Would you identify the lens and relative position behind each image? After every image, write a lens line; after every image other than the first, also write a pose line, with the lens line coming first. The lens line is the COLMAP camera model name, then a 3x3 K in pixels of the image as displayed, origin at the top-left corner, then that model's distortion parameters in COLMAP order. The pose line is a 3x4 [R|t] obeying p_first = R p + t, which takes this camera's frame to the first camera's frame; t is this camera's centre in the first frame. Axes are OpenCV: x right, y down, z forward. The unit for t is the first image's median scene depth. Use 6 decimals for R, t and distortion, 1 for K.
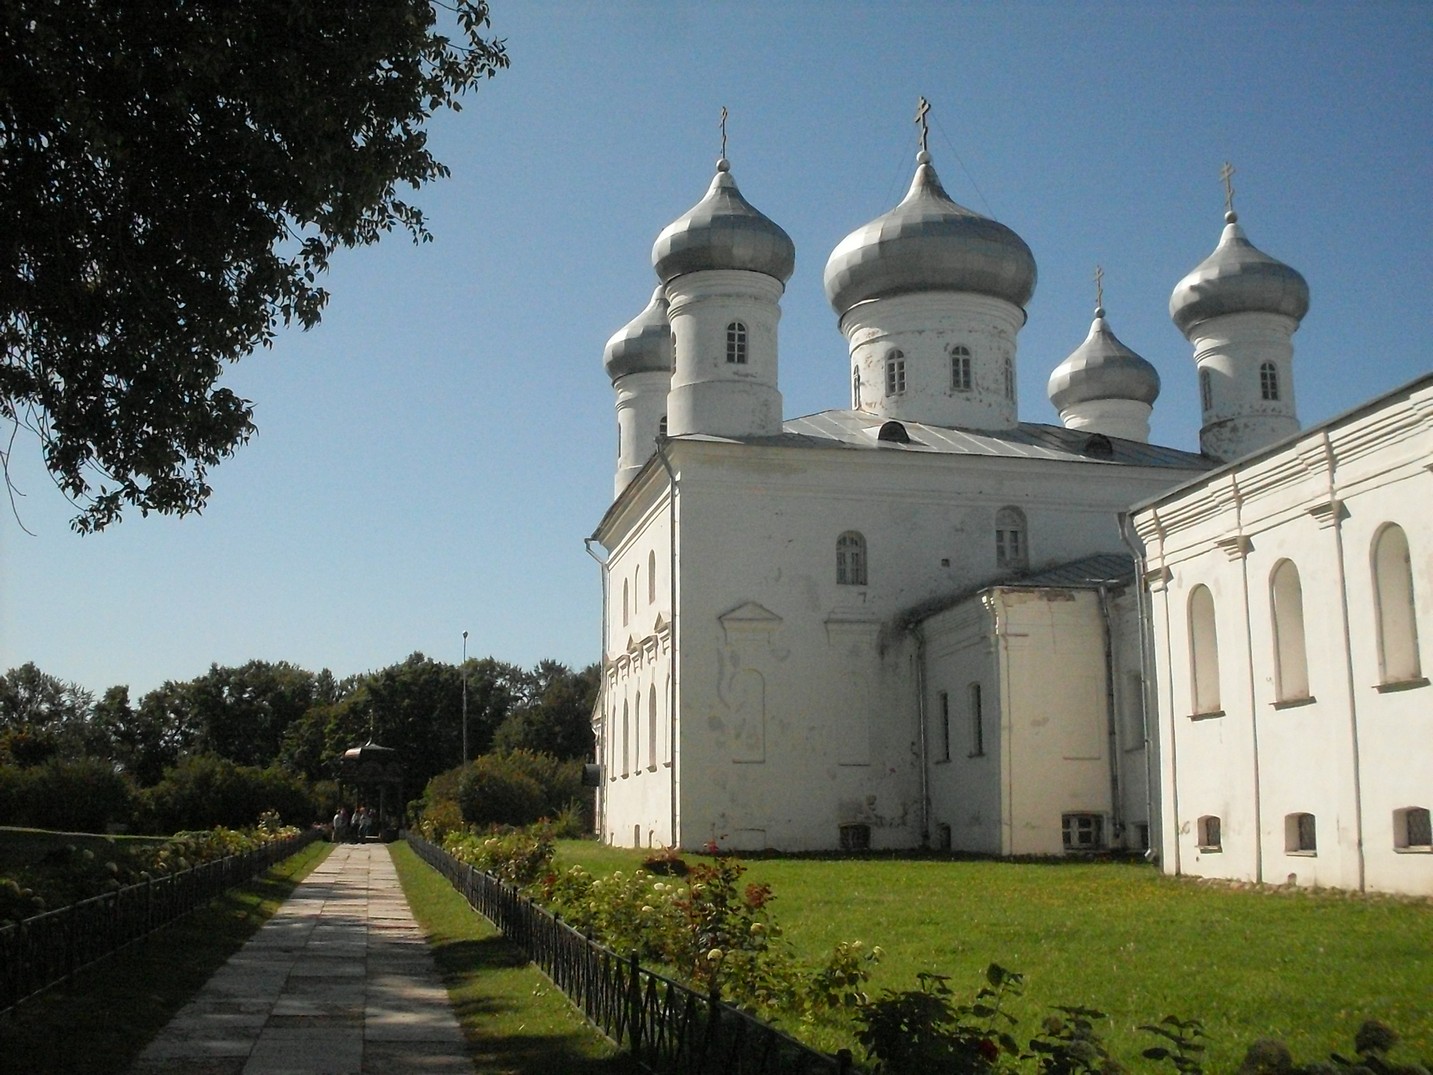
lens RADIAL K [[1601.2, 0, 716.5], [0, 1601.2, 537.5], [0, 0, 1]] dist [-0.205918, 0.256784]
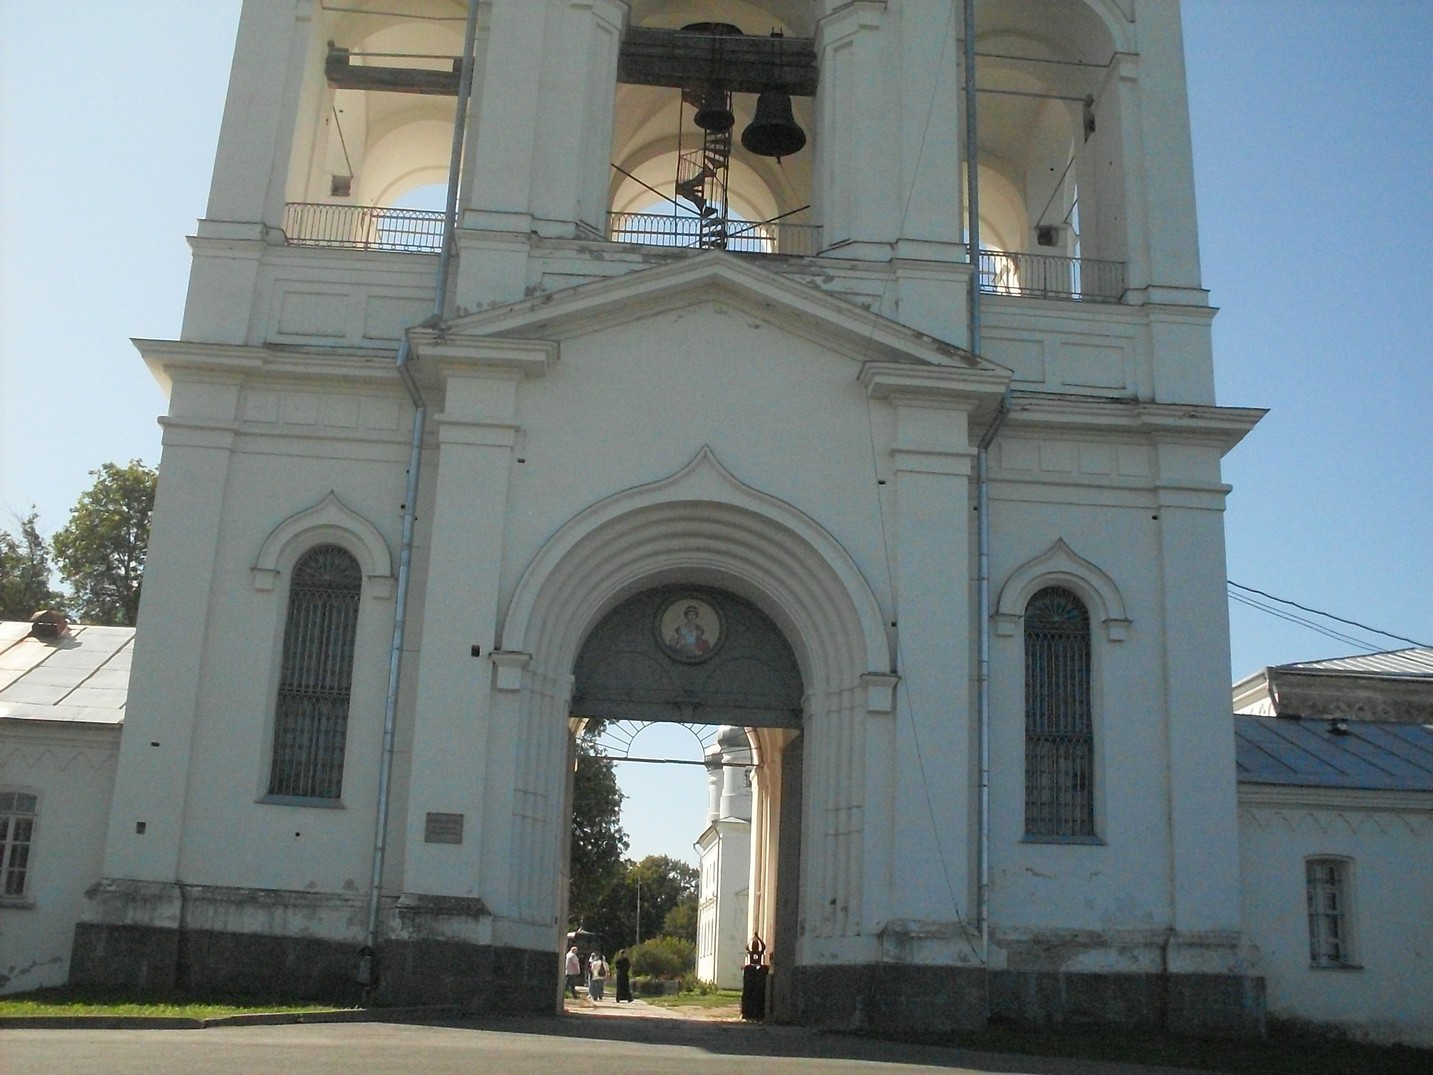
lens RADIAL K [[1601.2, 0, 716.5], [0, 1601.2, 537.5], [0, 0, 1]] dist [-0.205918, 0.256784]
pose [[0.992894, 0.005867, -0.118856, 0.047709], [-0.018509, 0.994243, -0.105540, -0.043859], [0.117553, 0.106990, 0.987286, -0.272329]]
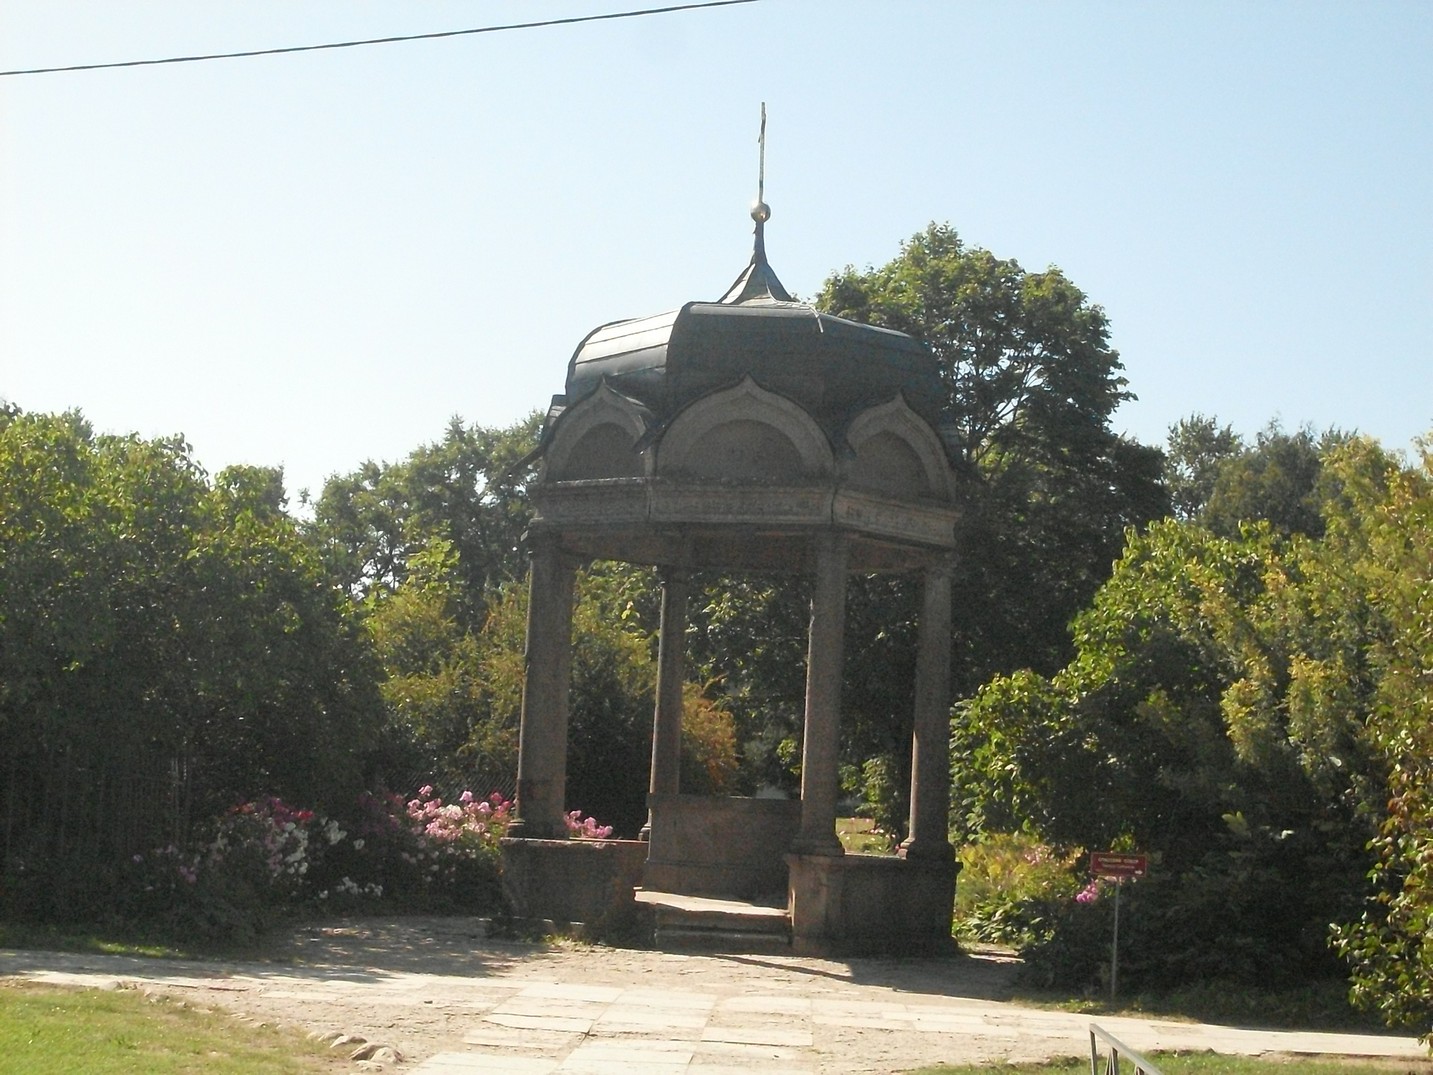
lens RADIAL K [[2963.3, 0, 716.5], [0, 2963.3, 537.5], [0, 0, 1]] dist [-0.020435, -0.036357]
pose [[0.970611, 0.032749, -0.238414, -0.063952], [-0.009846, 0.995272, 0.096630, 0.052465], [0.240452, -0.091443, 0.966344, 0.301000]]
